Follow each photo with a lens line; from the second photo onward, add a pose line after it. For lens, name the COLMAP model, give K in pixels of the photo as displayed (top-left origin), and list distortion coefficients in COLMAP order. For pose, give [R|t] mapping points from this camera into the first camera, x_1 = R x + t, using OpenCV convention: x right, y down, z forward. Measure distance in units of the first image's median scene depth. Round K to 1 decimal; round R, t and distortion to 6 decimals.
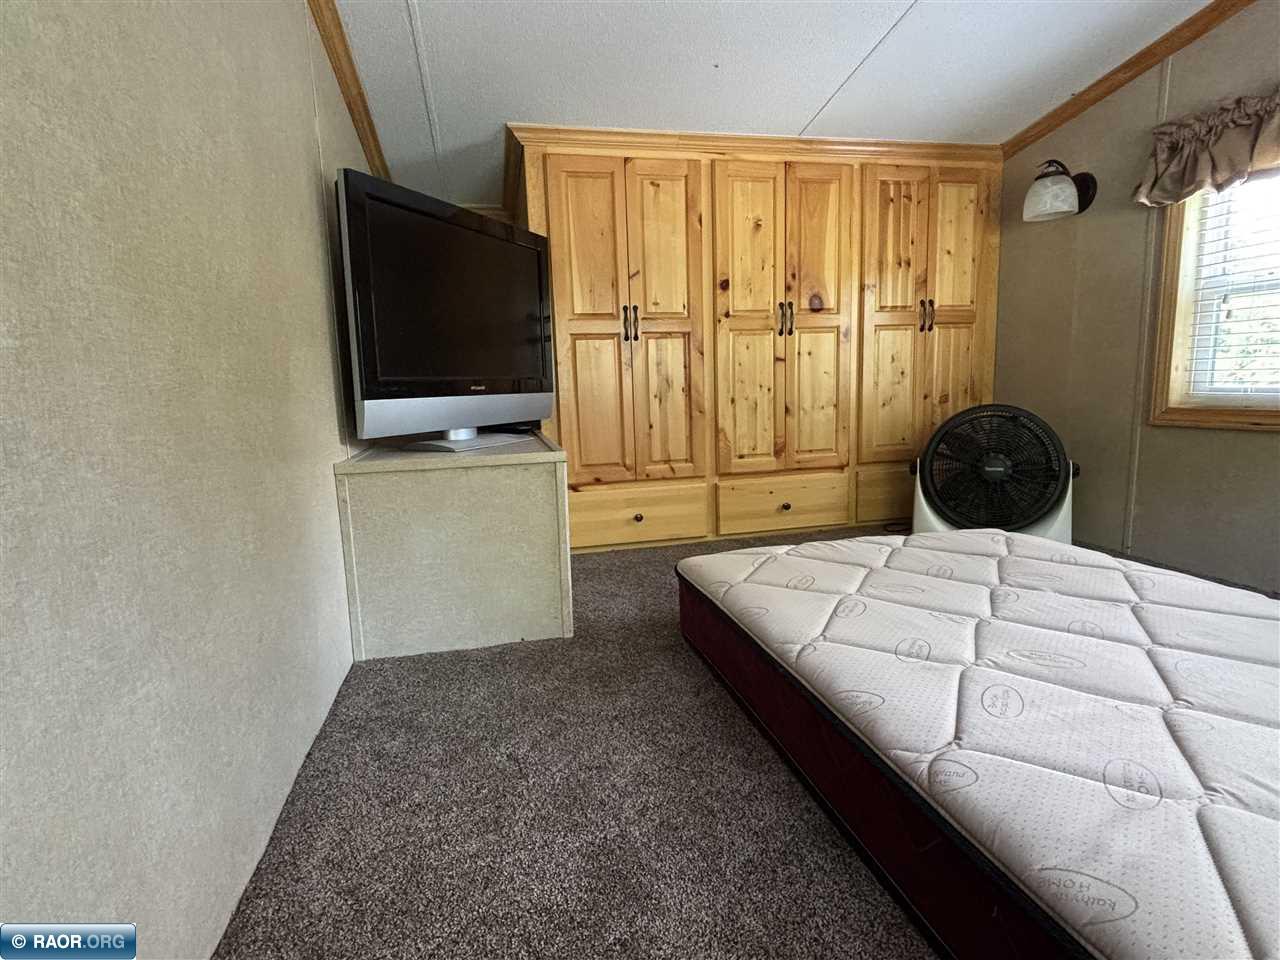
lens RADIAL K [[664.0, 0, 640.0], [0, 664.0, 480.0], [0, 0, 1]] dist [-0.003180, 0.002286]
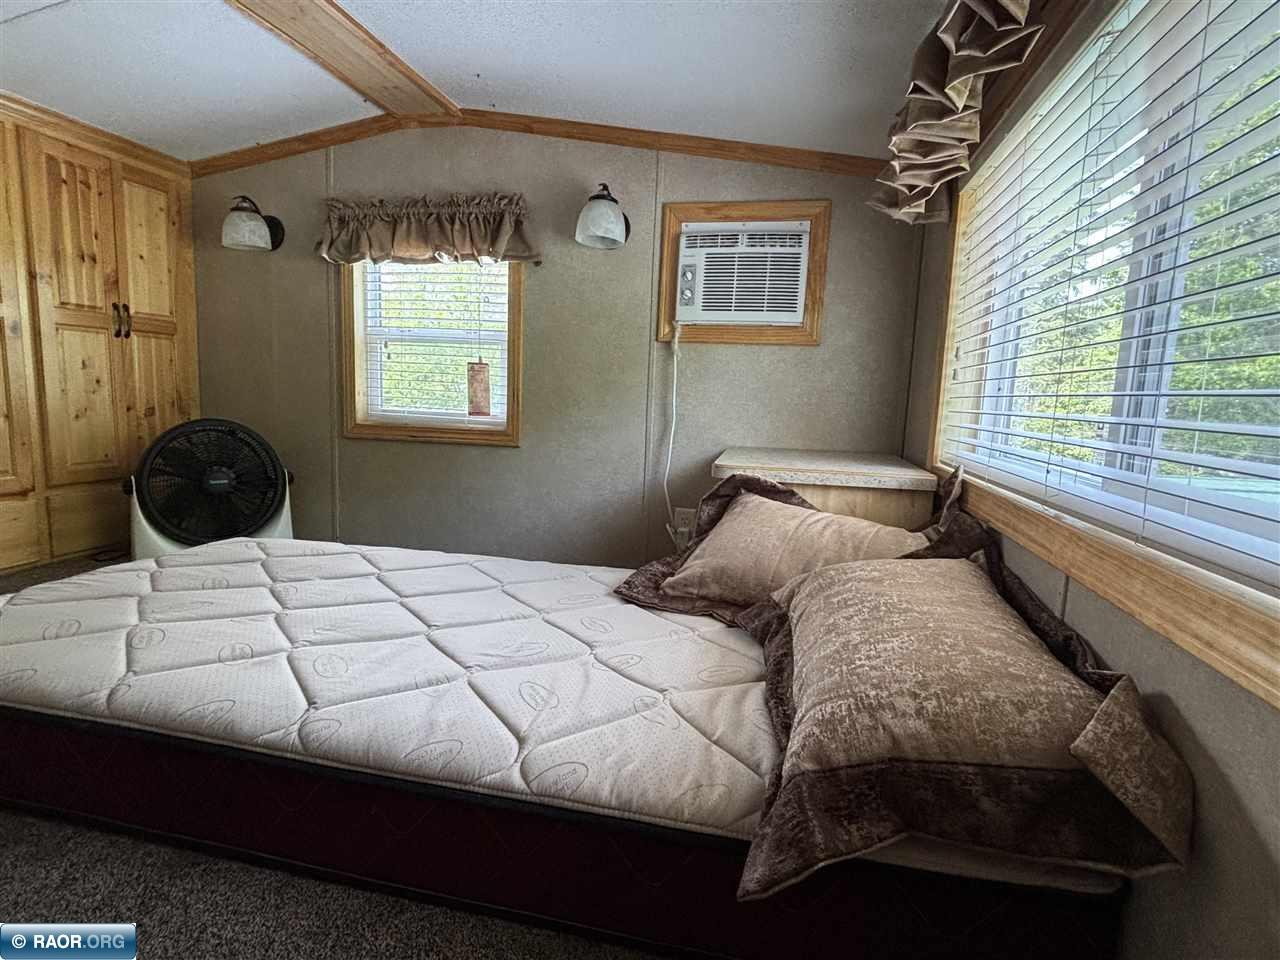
lens RADIAL K [[664.0, 0, 640.0], [0, 664.0, 480.0], [0, 0, 1]] dist [-0.003180, 0.002286]
pose [[0.422170, -0.068750, 0.903906, -0.128226], [0.082021, 0.995927, 0.037441, -0.004457], [-0.902798, 0.058333, 0.426090, -0.028972]]
